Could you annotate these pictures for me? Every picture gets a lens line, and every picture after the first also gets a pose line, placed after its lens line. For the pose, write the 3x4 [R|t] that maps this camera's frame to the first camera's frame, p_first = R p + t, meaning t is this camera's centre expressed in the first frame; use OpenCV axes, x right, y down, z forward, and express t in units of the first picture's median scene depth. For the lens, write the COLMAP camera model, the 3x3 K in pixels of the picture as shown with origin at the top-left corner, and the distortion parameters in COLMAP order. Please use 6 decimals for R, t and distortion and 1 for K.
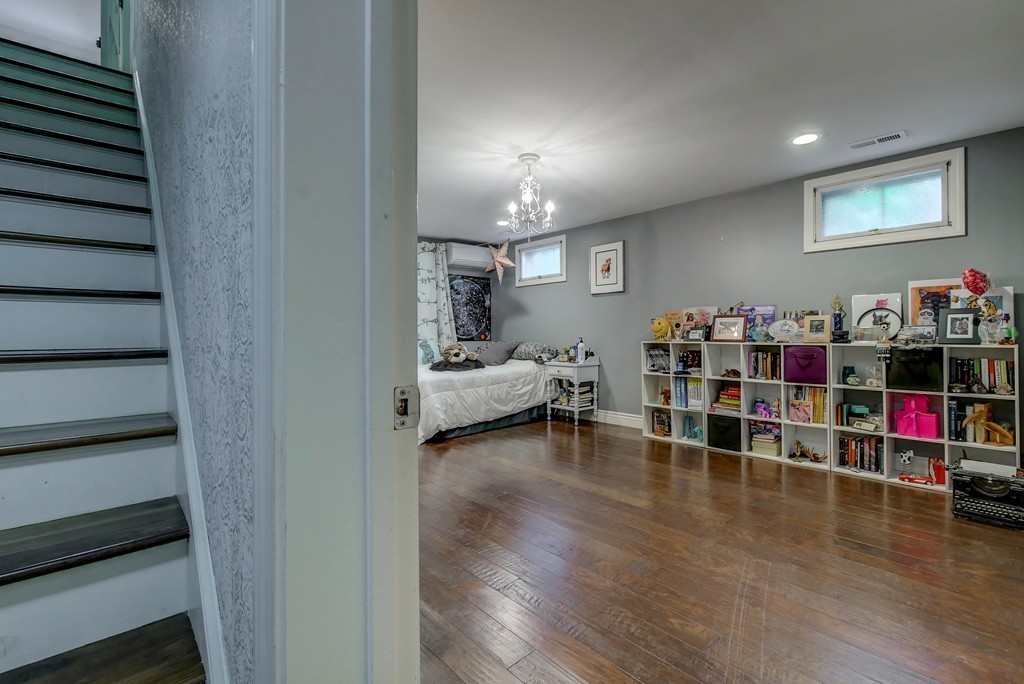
lens RADIAL K [[447.7, 0, 510.5], [0, 447.7, 324.0], [0, 0, 1]] dist [0.000710, 0.000174]
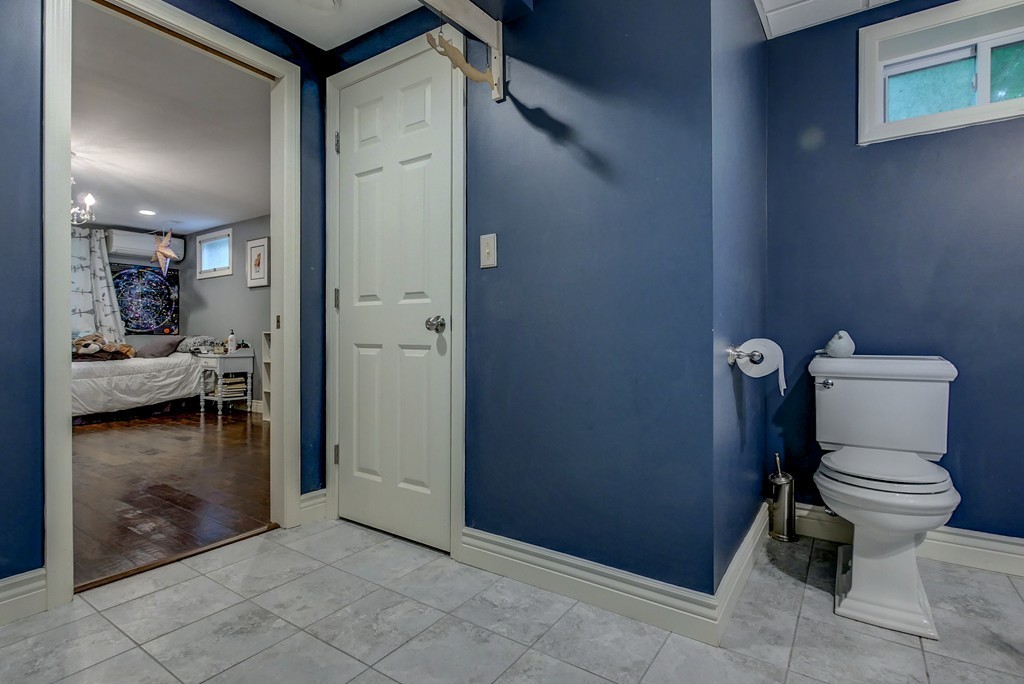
lens RADIAL K [[505.2, 0, 516.4], [0, 505.2, 333.0], [0, 0, 1]] dist [0.001922, 0.000609]
pose [[0.972807, 0.010844, 0.231363, 0.506328], [-0.011848, 0.999925, 0.002948, 0.026186], [-0.231314, -0.005609, 0.972863, -0.264764]]
